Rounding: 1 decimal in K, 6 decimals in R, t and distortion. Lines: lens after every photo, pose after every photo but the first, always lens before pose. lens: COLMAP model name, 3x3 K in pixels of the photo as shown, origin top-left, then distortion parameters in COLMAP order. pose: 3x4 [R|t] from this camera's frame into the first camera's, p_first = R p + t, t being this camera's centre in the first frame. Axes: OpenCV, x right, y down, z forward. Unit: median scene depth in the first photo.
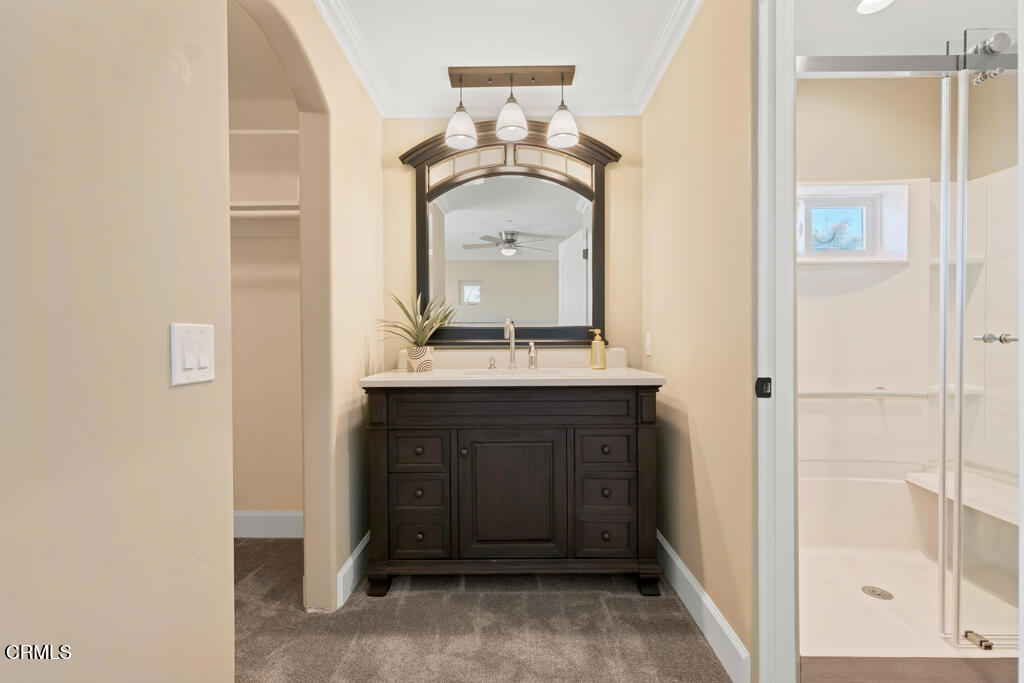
lens RADIAL K [[468.9, 0, 507.5], [0, 468.9, 340.5], [0, 0, 1]] dist [0.000753, 0.000153]
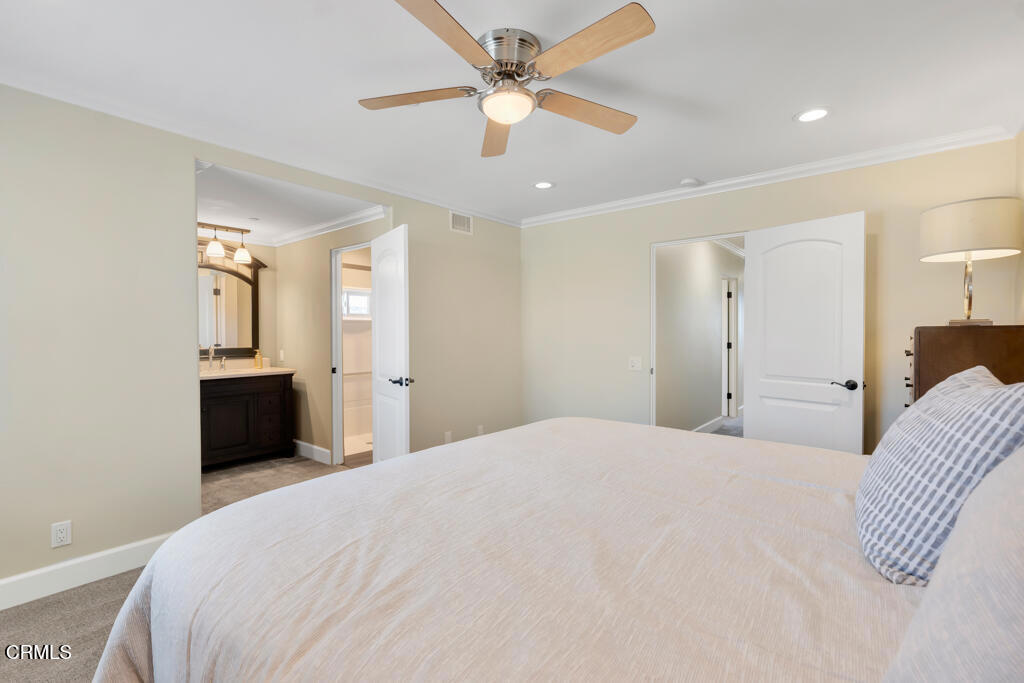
lens RADIAL K [[468.9, 0, 507.5], [0, 468.9, 340.5], [0, 0, 1]] dist [0.000753, 0.000153]
pose [[0.631987, -0.006978, 0.774948, -0.864651], [0.000469, 0.999963, 0.008621, -0.097219], [-0.774979, -0.005085, 0.631966, -1.420525]]
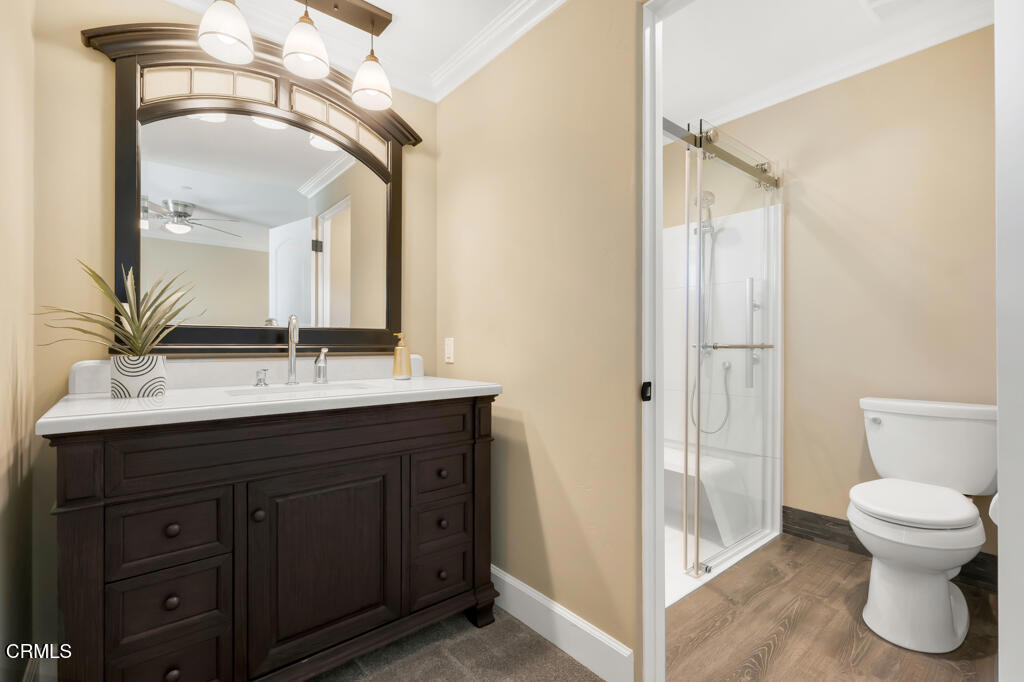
lens RADIAL K [[464.5, 0, 507.4], [0, 464.5, 341.6], [0, 0, 1]] dist [0.000928, 0.000165]
pose [[0.759590, 0.010239, 0.650322, -0.250386], [-0.003652, 0.999927, -0.011478, 0.000424], [-0.650392, 0.006344, 0.759572, 0.269931]]
